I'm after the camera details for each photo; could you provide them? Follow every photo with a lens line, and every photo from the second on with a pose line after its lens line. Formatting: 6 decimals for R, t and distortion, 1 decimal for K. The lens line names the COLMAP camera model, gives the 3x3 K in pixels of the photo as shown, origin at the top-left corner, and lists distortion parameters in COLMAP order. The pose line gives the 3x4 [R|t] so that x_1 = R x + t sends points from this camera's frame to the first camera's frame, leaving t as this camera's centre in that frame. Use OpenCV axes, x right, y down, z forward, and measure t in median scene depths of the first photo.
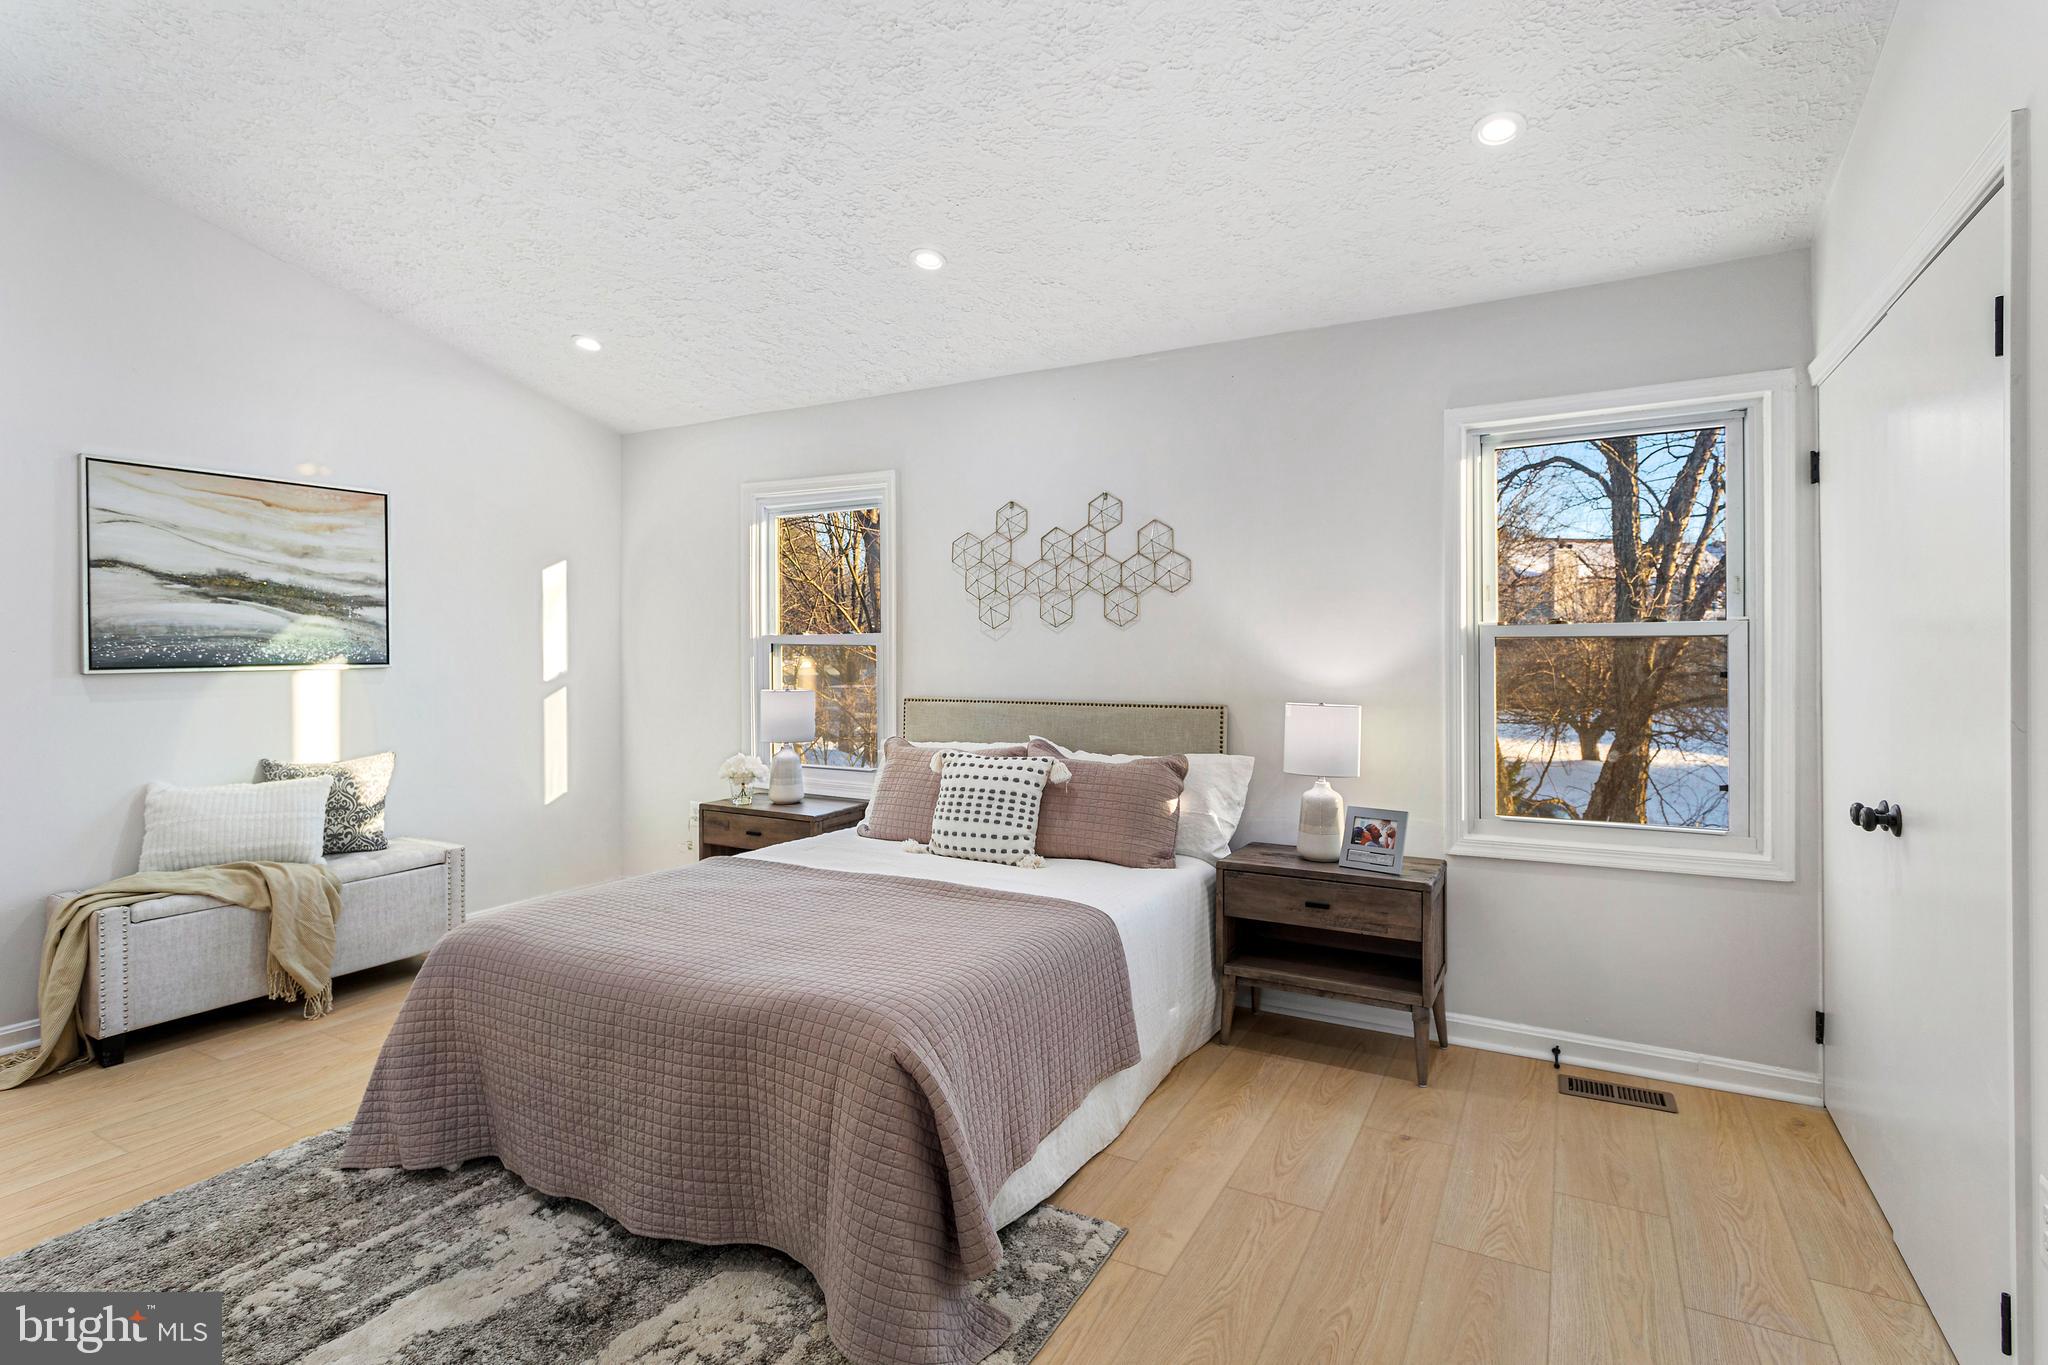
lens RADIAL K [[1003.8, 0, 1027.6], [0, 1003.8, 640.1], [0, 0, 1]] dist [0.005984, 0.000794]
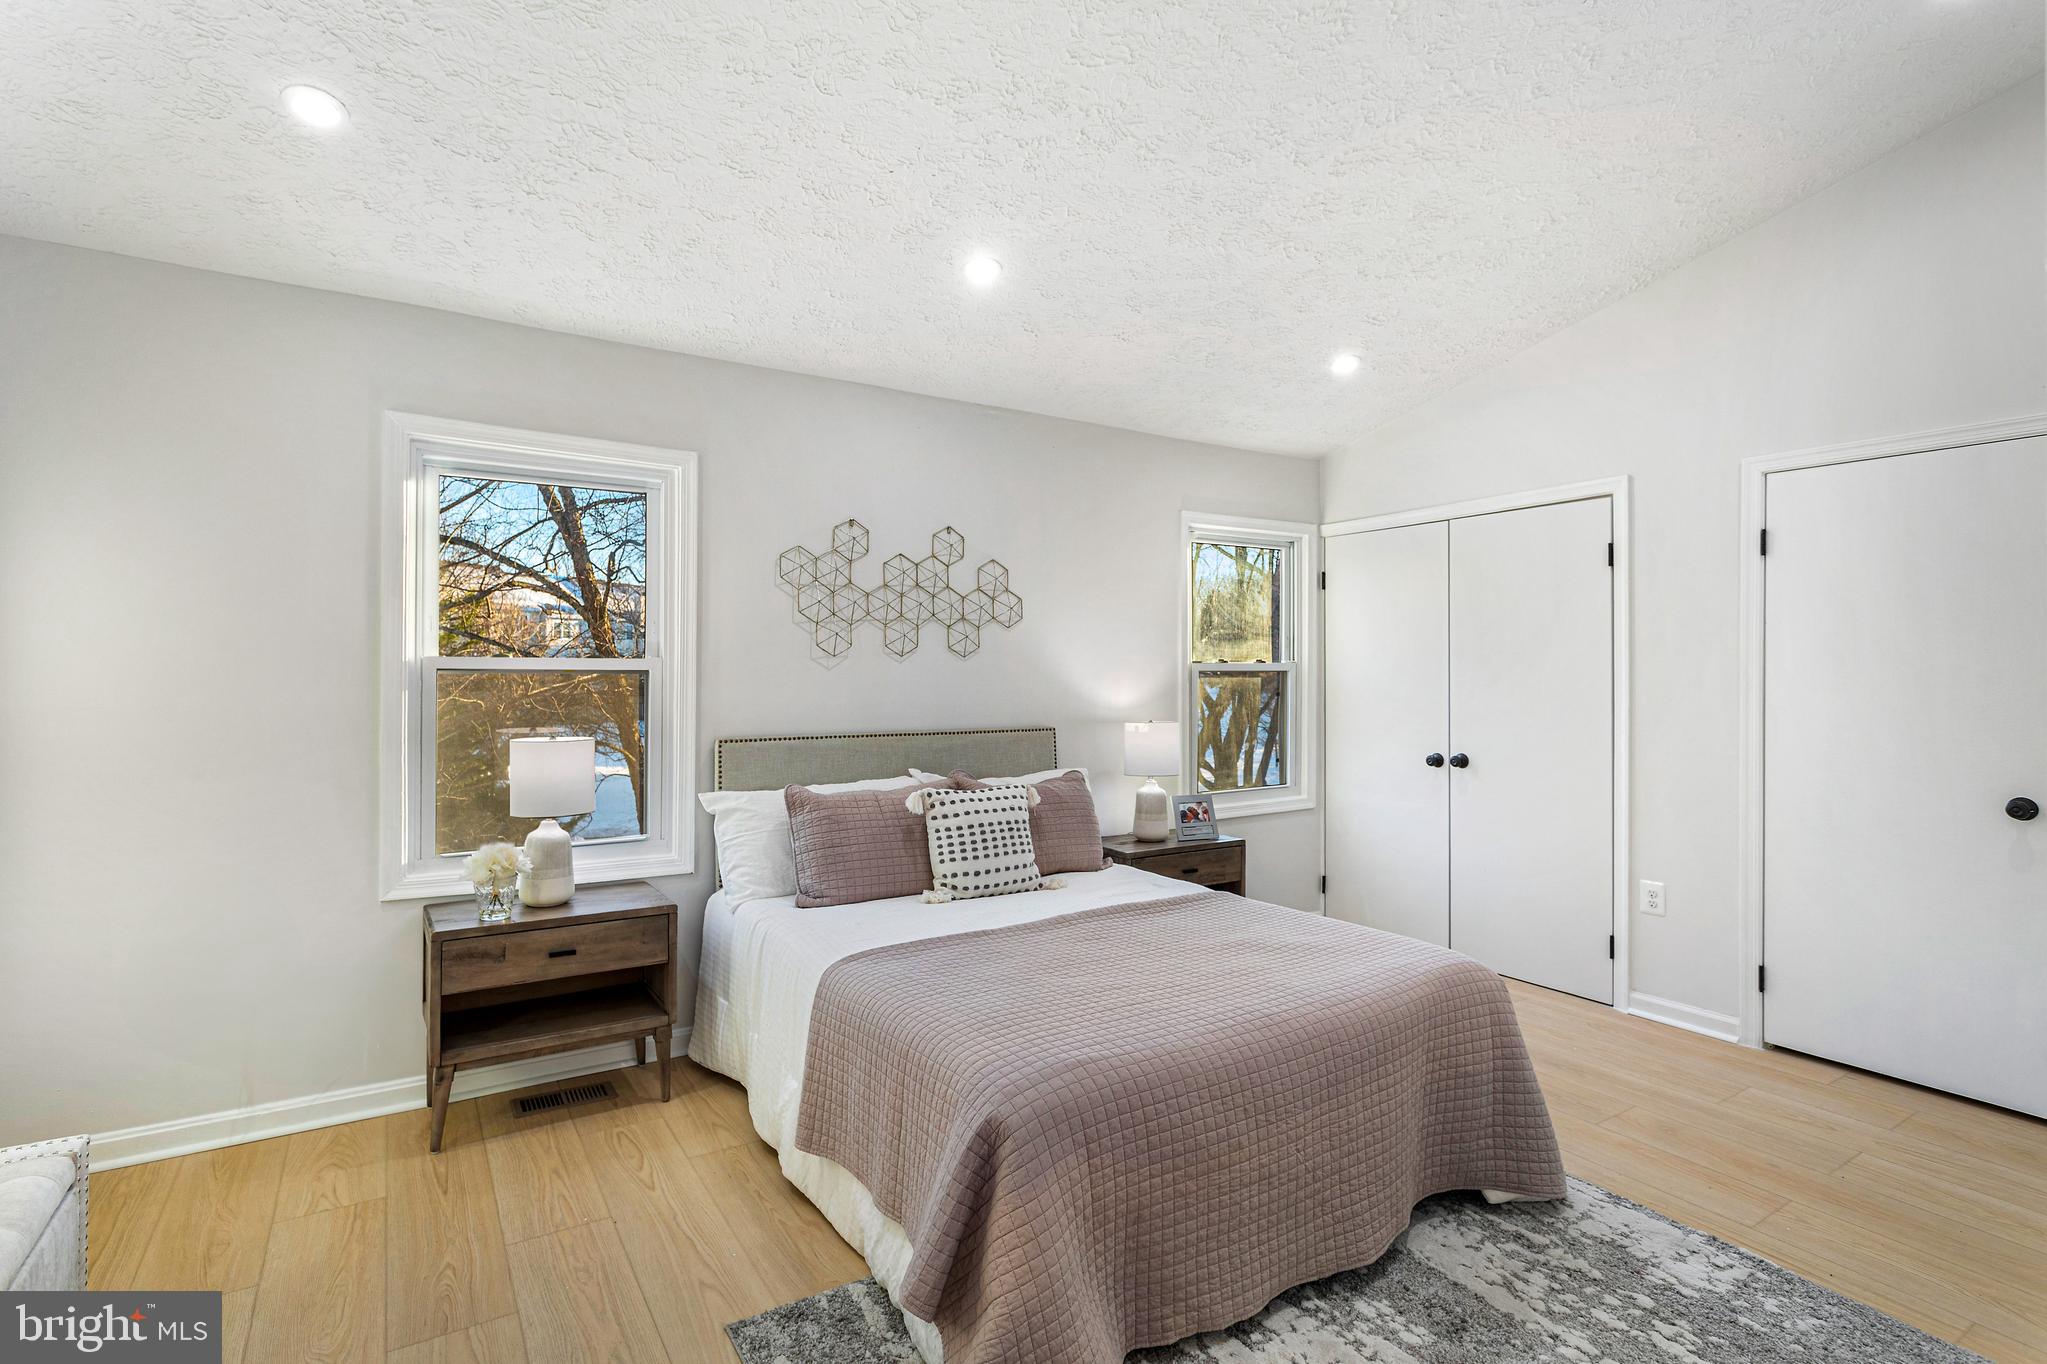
lens RADIAL K [[987.7, 0, 1018.8], [0, 987.7, 663.1], [0, 0, 1]] dist [-0.001211, 0.000634]
pose [[0.475599, 0.013748, 0.879555, -0.810046], [-0.007905, 0.999904, -0.011355, 0.003618], [-0.879627, -0.001552, 0.475662, 0.477544]]
